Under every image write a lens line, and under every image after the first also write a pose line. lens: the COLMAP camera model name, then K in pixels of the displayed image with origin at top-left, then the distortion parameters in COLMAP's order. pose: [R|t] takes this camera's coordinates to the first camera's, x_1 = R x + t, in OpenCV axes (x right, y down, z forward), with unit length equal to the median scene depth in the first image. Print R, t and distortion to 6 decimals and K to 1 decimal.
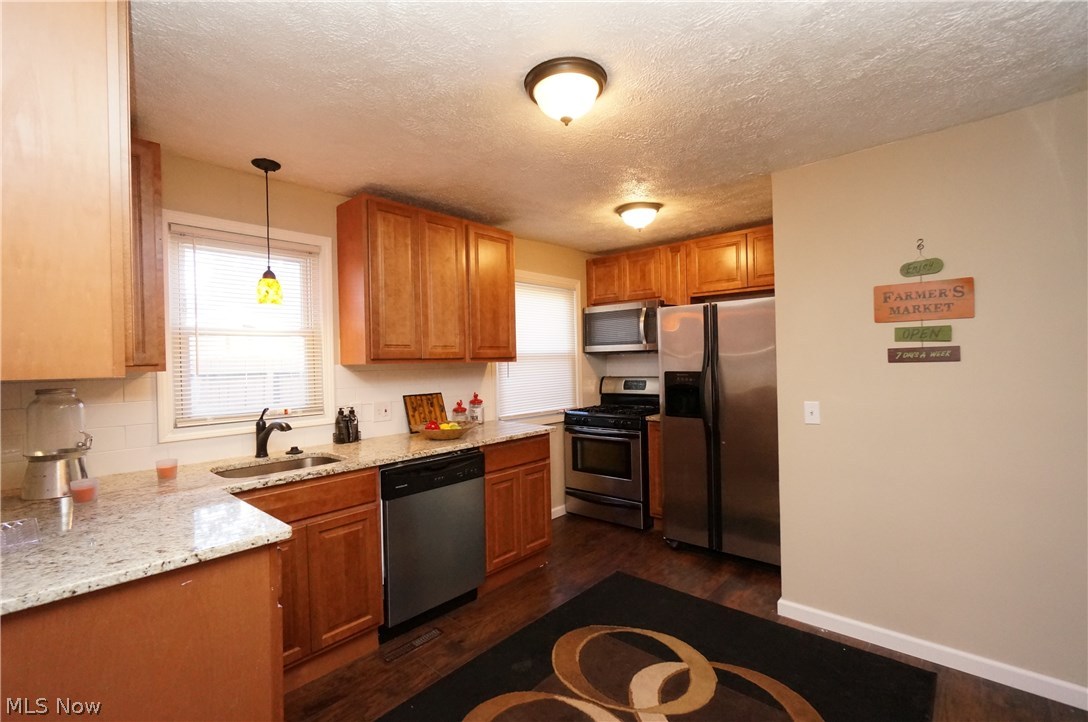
lens RADIAL K [[490.6, 0, 528.7], [0, 490.6, 366.5], [0, 0, 1]] dist [-0.001355, 0.002613]
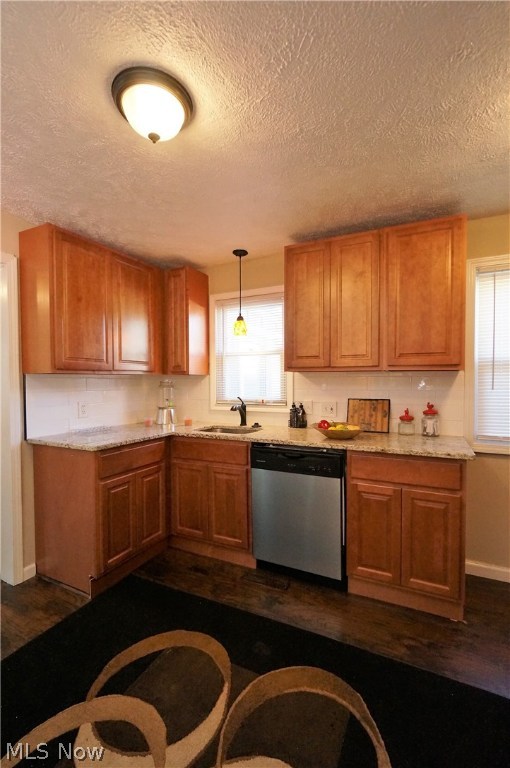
lens RADIAL K [[346.3, 0, 257.3], [0, 346.3, 389.0], [0, 0, 1]] dist [-0.001355, 0.002613]
pose [[0.280077, 0.044032, -0.958967, 0.453602], [-0.015280, 0.999025, 0.041408, 0.004338], [0.959856, 0.003055, 0.280477, 0.508177]]
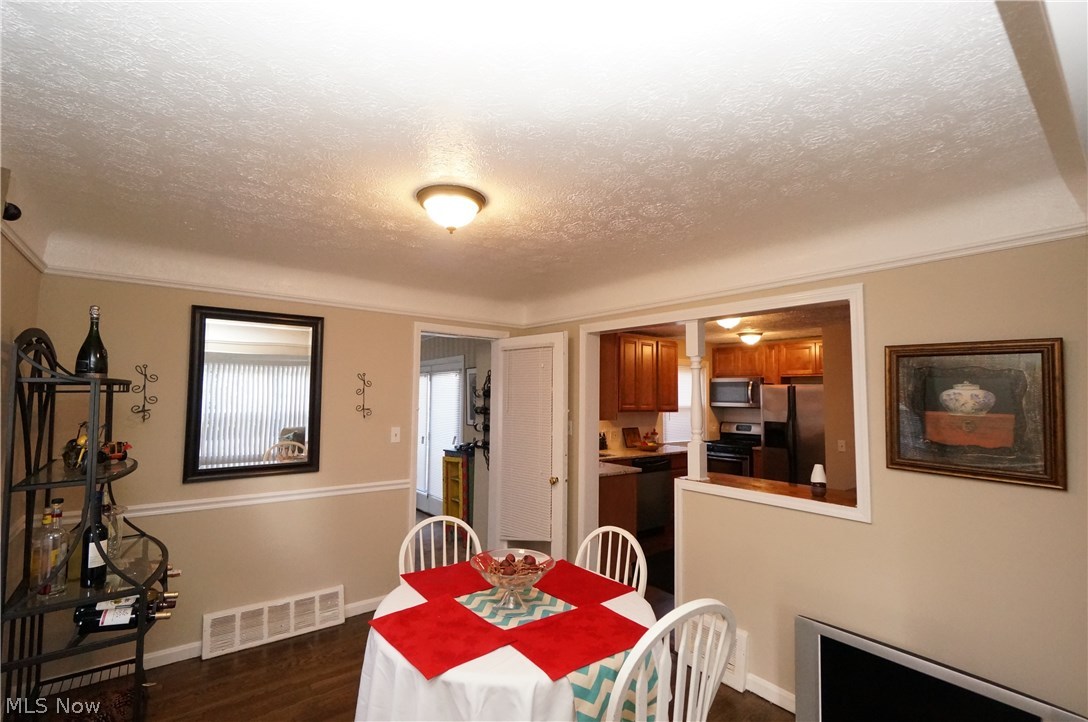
lens RADIAL K [[490.6, 0, 529.6], [0, 490.6, 368.1], [0, 0, 1]] dist [-0.001355, 0.002613]
pose [[0.985249, 0.025497, -0.169217, -0.274094], [-0.037160, 0.997120, -0.066117, -0.033877], [0.167044, 0.071430, 0.983359, -0.933076]]
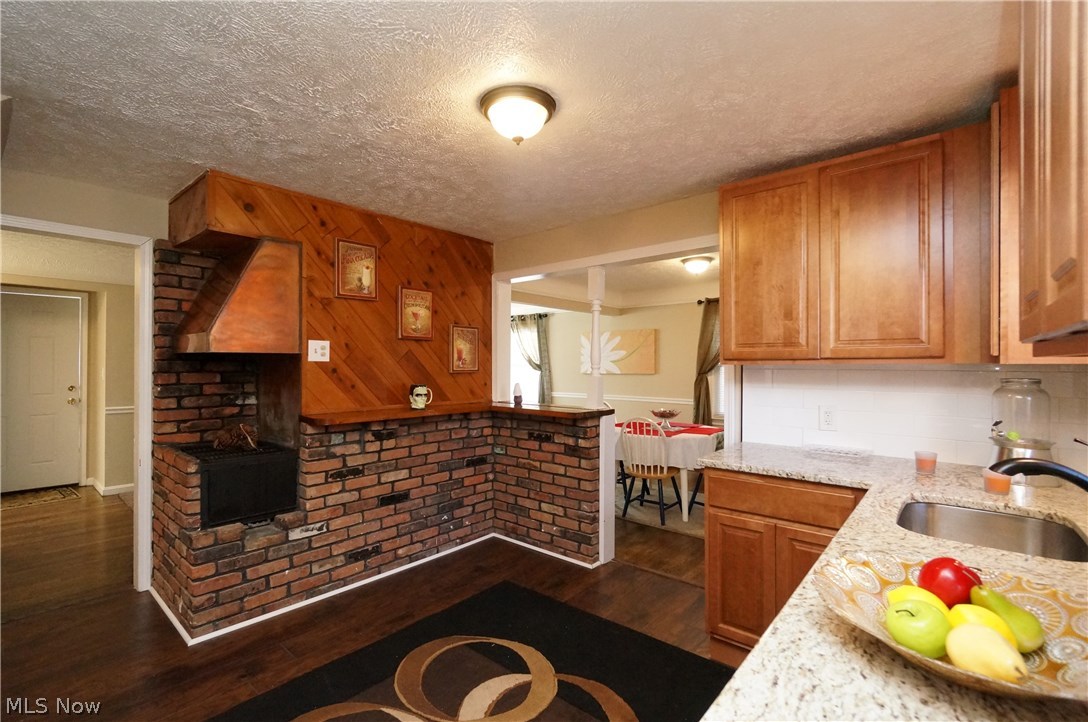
lens RADIAL K [[490.6, 0, 537.7], [0, 490.6, 363.8], [0, 0, 1]] dist [-0.001355, 0.002613]
pose [[-0.999349, 0.019731, -0.030193, 0.034543], [0.019316, 0.999716, 0.013957, -0.010070], [0.030460, 0.013365, -0.999447, 1.071216]]
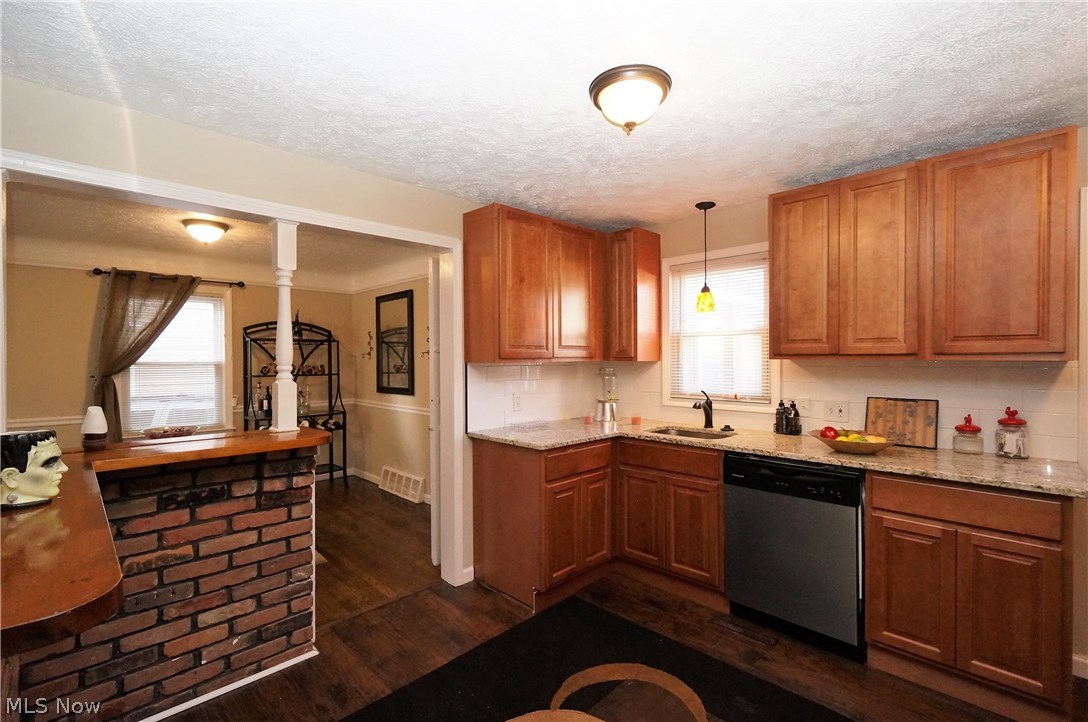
lens RADIAL K [[490.6, 0, 537.5], [0, 490.6, 362.3], [0, 0, 1]] dist [-0.001355, 0.002613]
pose [[-0.051732, 0.031629, -0.998160, 0.571797], [-0.007851, 0.999455, 0.032077, -0.021534], [0.998630, 0.009496, -0.051455, 0.436655]]
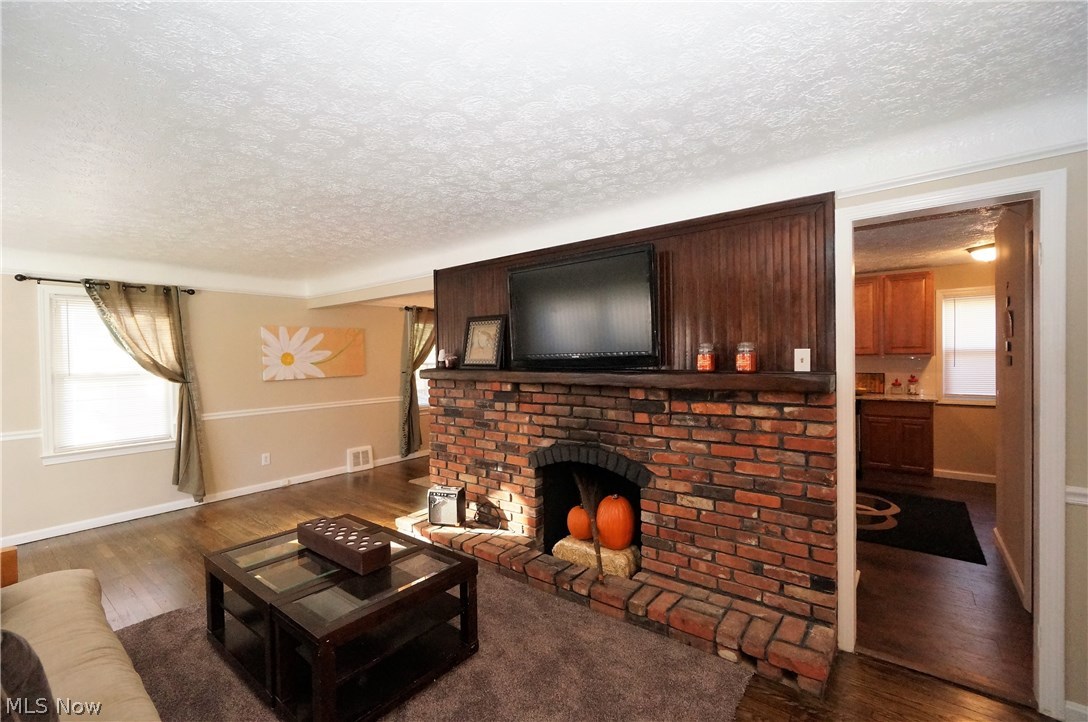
lens RADIAL K [[461.7, 0, 541.8], [0, 461.7, 362.8], [0, 0, 1]] dist [0.002504, 0.000101]
pose [[0.065590, 0.037213, -0.997153, 1.364033], [0.001806, 0.999298, 0.037411, -0.046673], [0.997845, -0.004255, 0.065477, -0.319055]]
